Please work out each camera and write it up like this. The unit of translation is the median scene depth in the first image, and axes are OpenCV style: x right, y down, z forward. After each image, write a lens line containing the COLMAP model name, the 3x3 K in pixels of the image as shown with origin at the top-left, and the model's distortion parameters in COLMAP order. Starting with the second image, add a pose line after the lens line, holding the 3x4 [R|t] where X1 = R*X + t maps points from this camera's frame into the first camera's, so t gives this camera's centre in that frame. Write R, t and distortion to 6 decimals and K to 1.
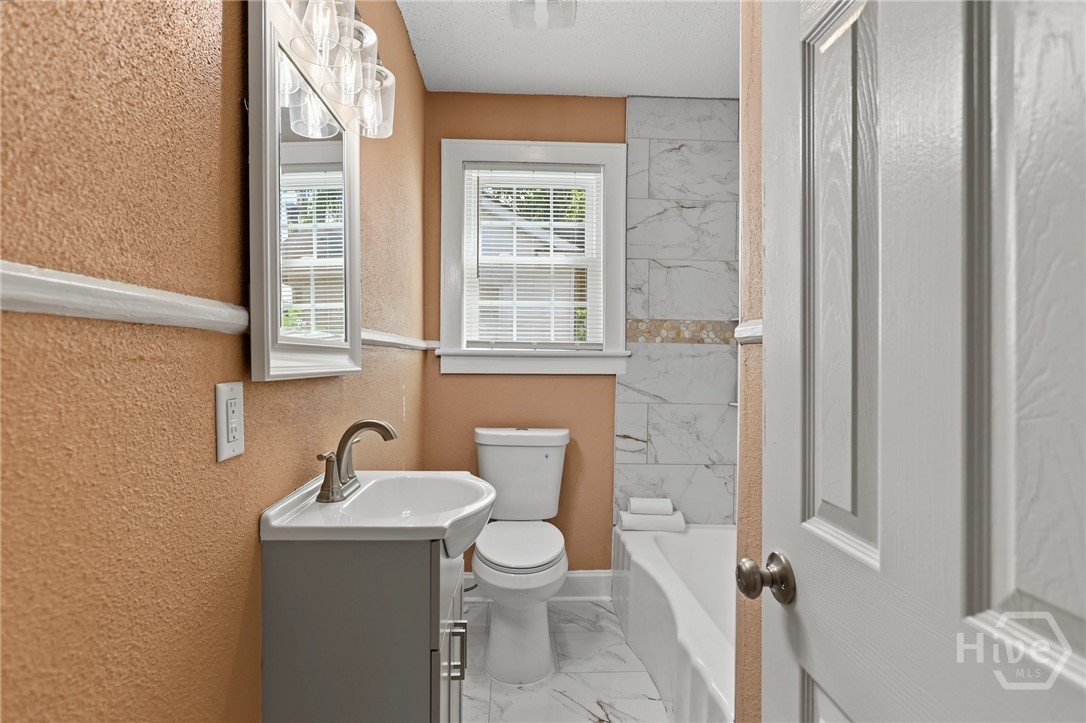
lens RADIAL K [[539.7, 0, 545.0], [0, 539.7, 369.1], [0, 0, 1]] dist [-0.006179, 0.000089]
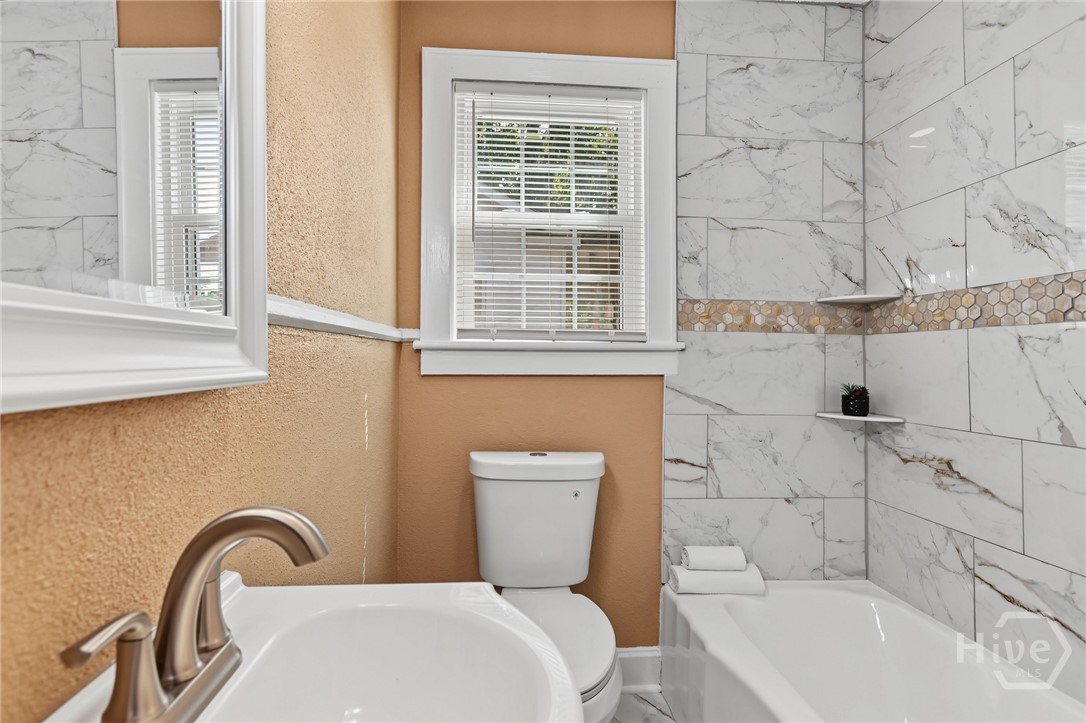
lens RADIAL K [[534.5, 0, 539.3], [0, 534.5, 356.7], [0, 0, 1]] dist [-0.005419, -0.000426]
pose [[0.999178, -0.001912, 0.040500, -0.065134], [0.002523, 0.999884, -0.015037, -0.004518], [-0.040467, 0.015127, 0.999066, 0.288115]]
